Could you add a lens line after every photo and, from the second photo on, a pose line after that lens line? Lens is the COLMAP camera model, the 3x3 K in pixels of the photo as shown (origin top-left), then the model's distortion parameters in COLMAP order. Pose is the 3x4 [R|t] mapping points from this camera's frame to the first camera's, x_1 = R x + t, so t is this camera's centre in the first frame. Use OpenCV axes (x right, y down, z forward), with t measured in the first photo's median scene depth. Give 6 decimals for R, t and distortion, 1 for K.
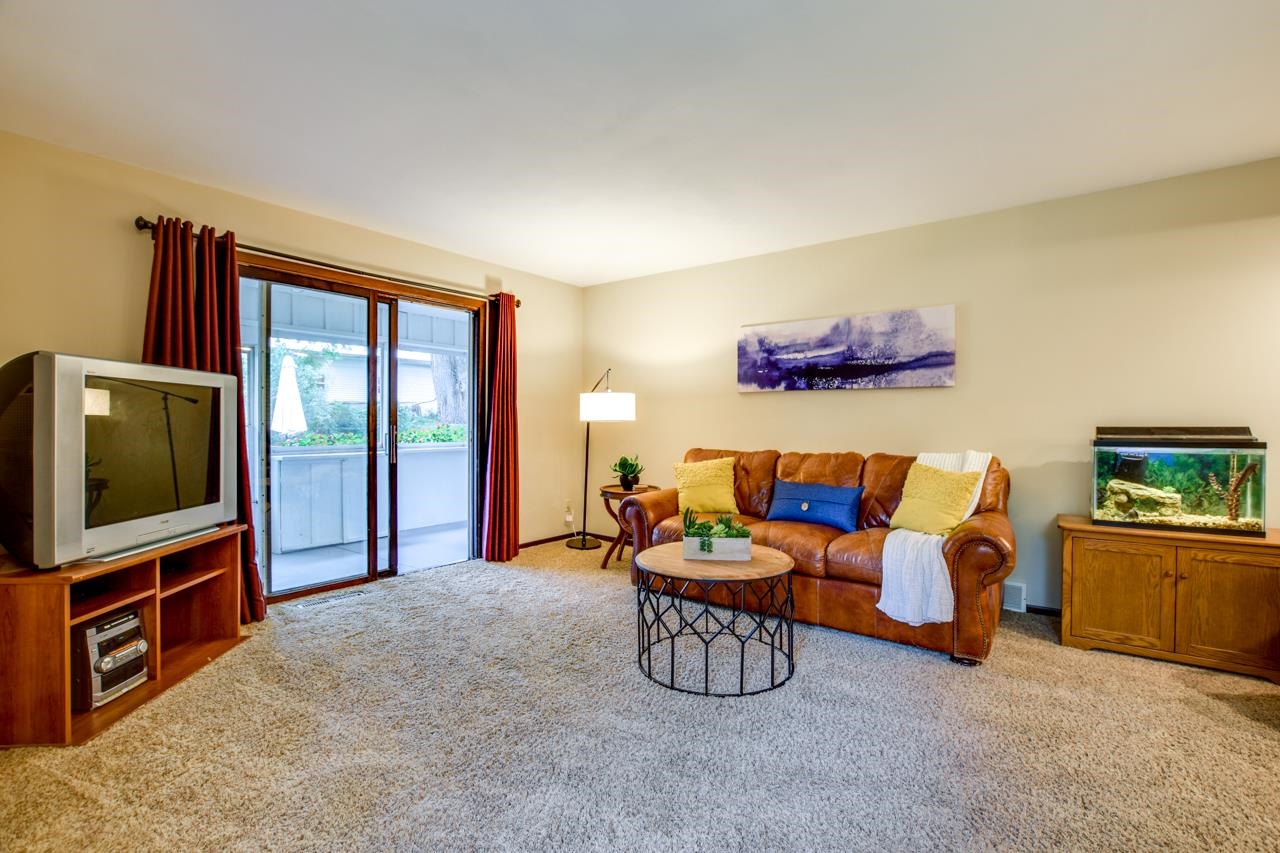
lens RADIAL K [[564.2, 0, 636.9], [0, 564.2, 426.9], [0, 0, 1]] dist [-0.033045, 0.004717]
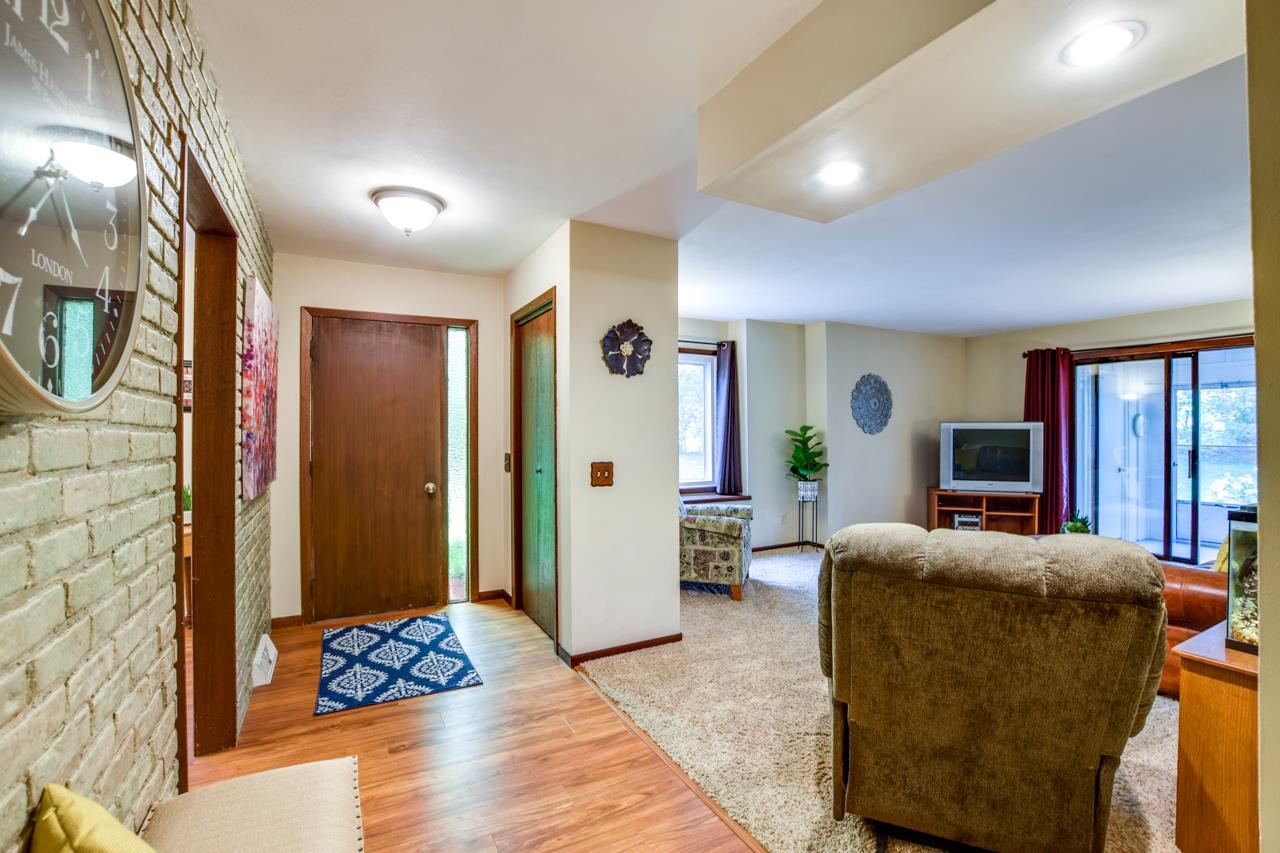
lens RADIAL K [[564.2, 0, 646.2], [0, 564.2, 426.6], [0, 0, 1]] dist [-0.033045, 0.004717]
pose [[-0.392408, -0.006410, -0.919769, 1.370763], [-0.006506, 0.999970, -0.004194, -0.045859], [0.919768, 0.004338, -0.392437, 0.363687]]
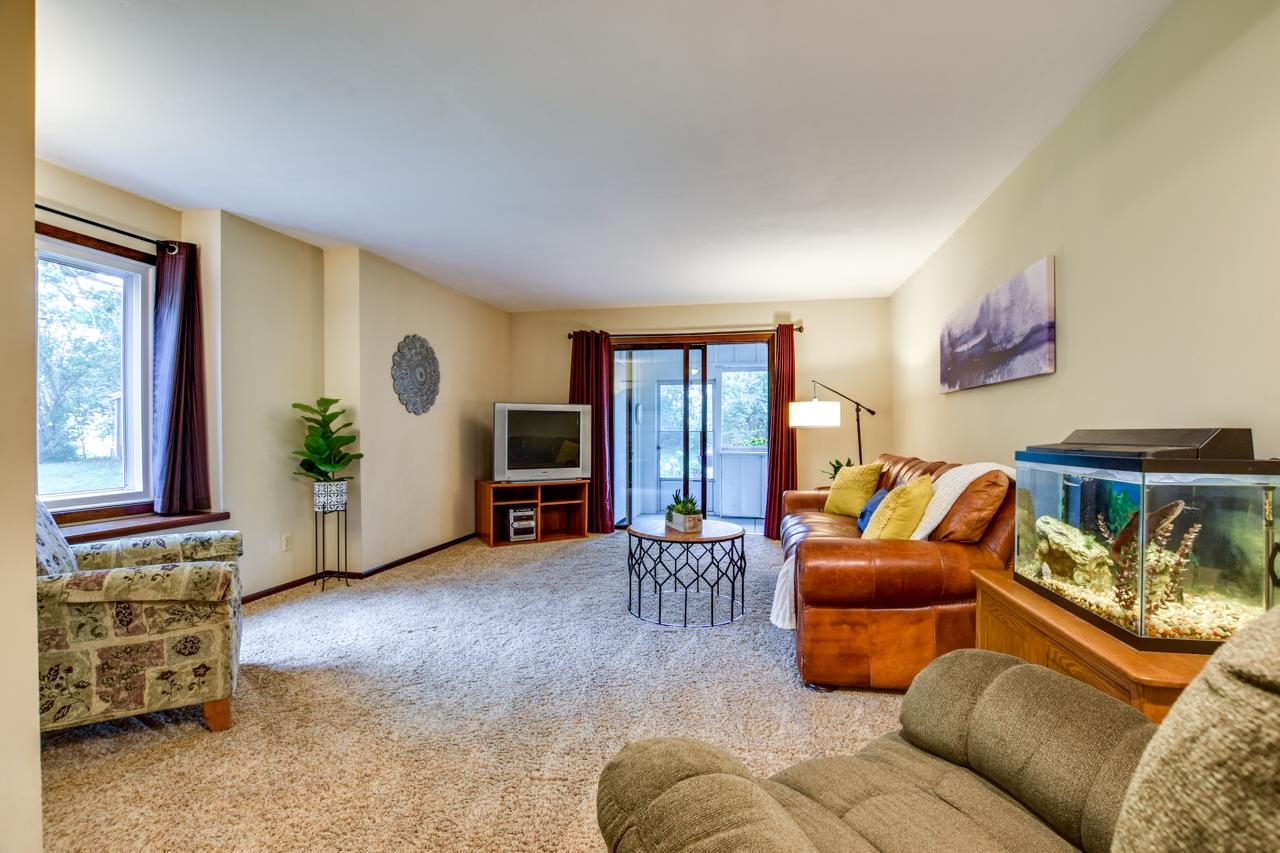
lens RADIAL K [[564.2, 0, 644.5], [0, 564.2, 433.1], [0, 0, 1]] dist [-0.033045, 0.004717]
pose [[0.443198, 0.002599, -0.896420, 0.922811], [-0.005620, 0.999984, 0.000120, 0.005499], [0.896406, 0.004985, 0.443206, 0.222197]]
